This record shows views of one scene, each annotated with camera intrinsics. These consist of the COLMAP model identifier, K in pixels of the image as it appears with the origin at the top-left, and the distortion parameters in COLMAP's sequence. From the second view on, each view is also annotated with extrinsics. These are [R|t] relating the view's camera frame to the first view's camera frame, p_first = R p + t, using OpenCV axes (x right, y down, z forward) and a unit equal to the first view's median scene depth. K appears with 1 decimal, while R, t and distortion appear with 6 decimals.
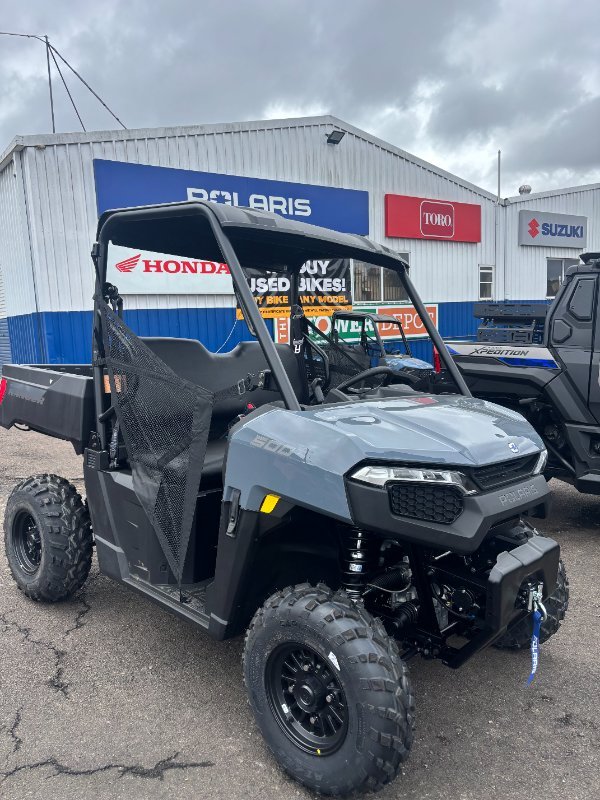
lens RADIAL K [[607.4, 0, 297.1], [0, 607.4, 407.3], [0, 0, 1]] dist [0.040888, -0.027505]
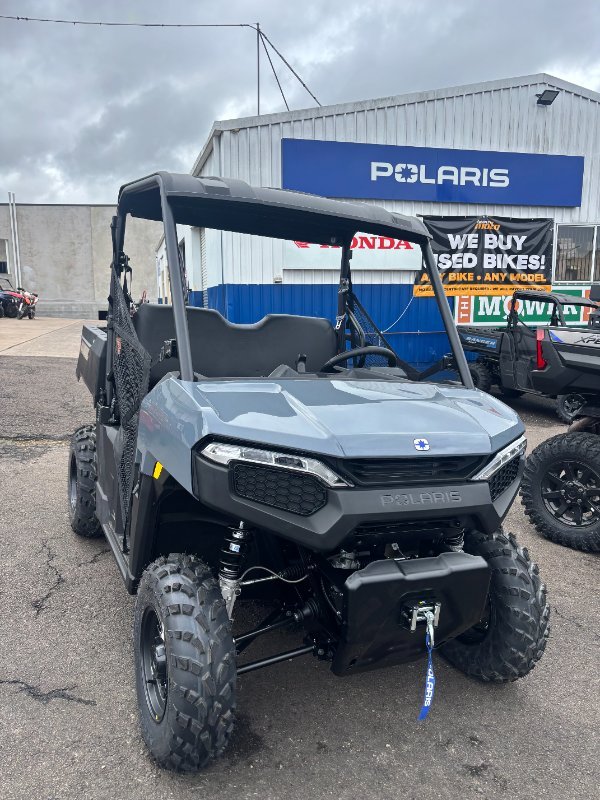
lens RADIAL K [[607.4, 0, 296.1], [0, 607.4, 399.6], [0, 0, 1]] dist [0.040888, -0.027505]
pose [[0.931359, 0.094032, -0.351750, 0.238937], [-0.085546, 0.995546, 0.039628, -0.008587], [0.353910, -0.006817, 0.935255, 0.059975]]
